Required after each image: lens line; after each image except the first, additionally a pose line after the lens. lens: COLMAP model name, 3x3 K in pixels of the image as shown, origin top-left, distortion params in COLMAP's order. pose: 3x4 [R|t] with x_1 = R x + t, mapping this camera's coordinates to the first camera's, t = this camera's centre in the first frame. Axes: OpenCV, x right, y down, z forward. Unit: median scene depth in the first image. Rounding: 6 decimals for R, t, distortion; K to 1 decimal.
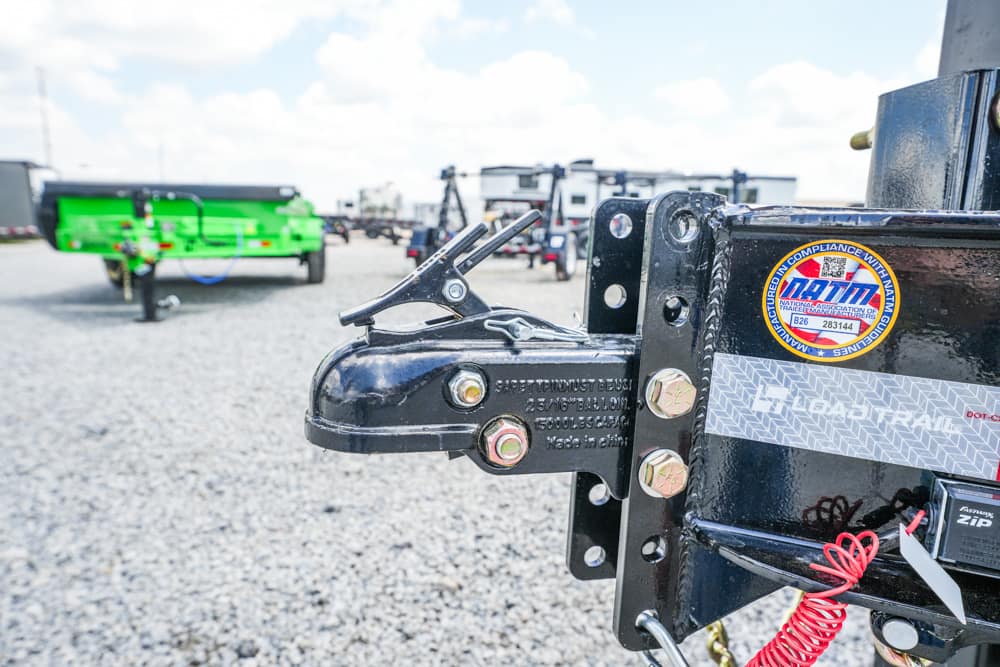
lens RADIAL K [[635.3, 0, 500.8], [0, 635.3, 334.2], [0, 0, 1]] dist [-0.001828, 0.001254]
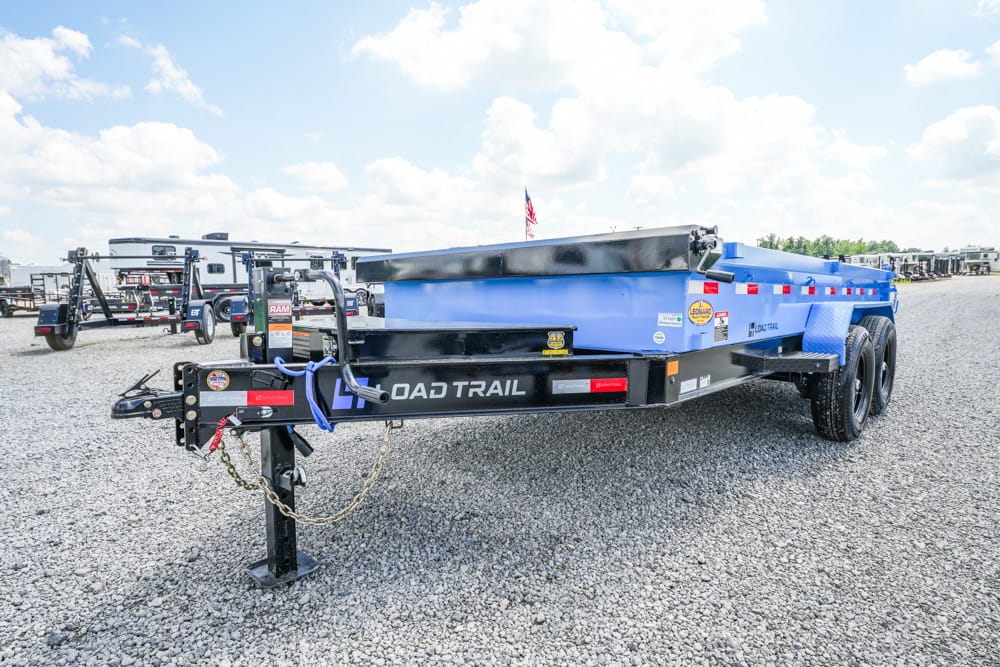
lens RADIAL K [[545.9, 0, 502.5], [0, 545.9, 335.9], [0, 0, 1]] dist [-0.004725, -0.001671]
pose [[0.830281, -0.082650, 0.551183, -0.045132], [0.118252, 0.992551, -0.029296, -0.001432], [-0.544656, 0.089503, 0.833870, -4.122349]]
